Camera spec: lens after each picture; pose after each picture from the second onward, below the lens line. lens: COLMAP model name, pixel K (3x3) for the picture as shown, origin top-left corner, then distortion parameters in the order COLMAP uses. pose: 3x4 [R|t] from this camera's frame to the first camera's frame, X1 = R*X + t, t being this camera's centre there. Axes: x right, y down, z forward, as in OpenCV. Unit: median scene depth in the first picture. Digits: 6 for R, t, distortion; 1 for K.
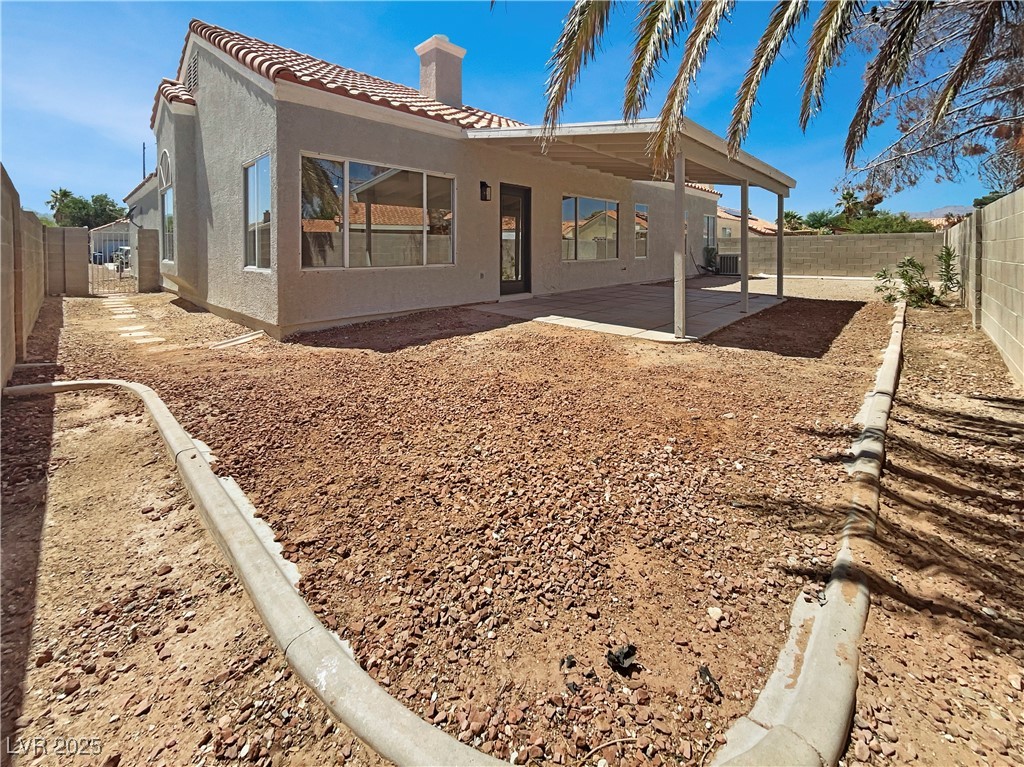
lens RADIAL K [[412.9, 0, 507.8], [0, 412.9, 350.1], [0, 0, 1]] dist [-0.013112, 0.006548]
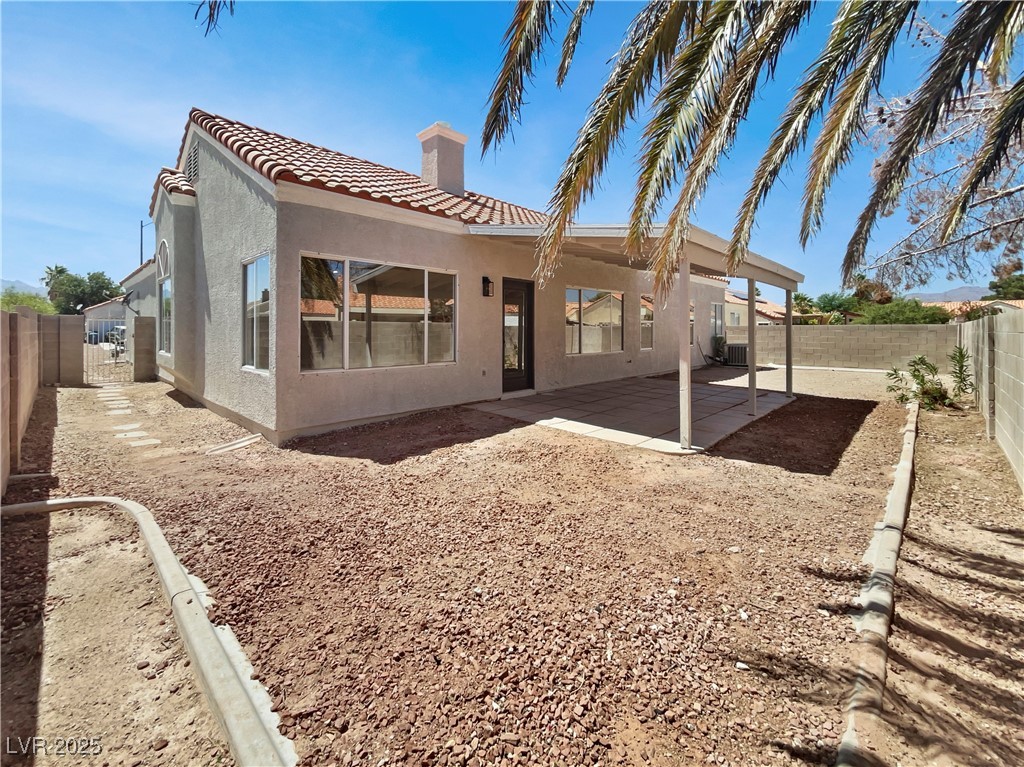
lens RADIAL K [[424.0, 0, 509.1], [0, 424.0, 414.2], [0, 0, 1]] dist [-0.000957, -0.001103]
pose [[0.999987, 0.002768, -0.004299, 0.003193], [-0.002849, 0.999819, -0.018796, -0.135045], [0.004246, 0.018808, 0.999814, -0.017003]]
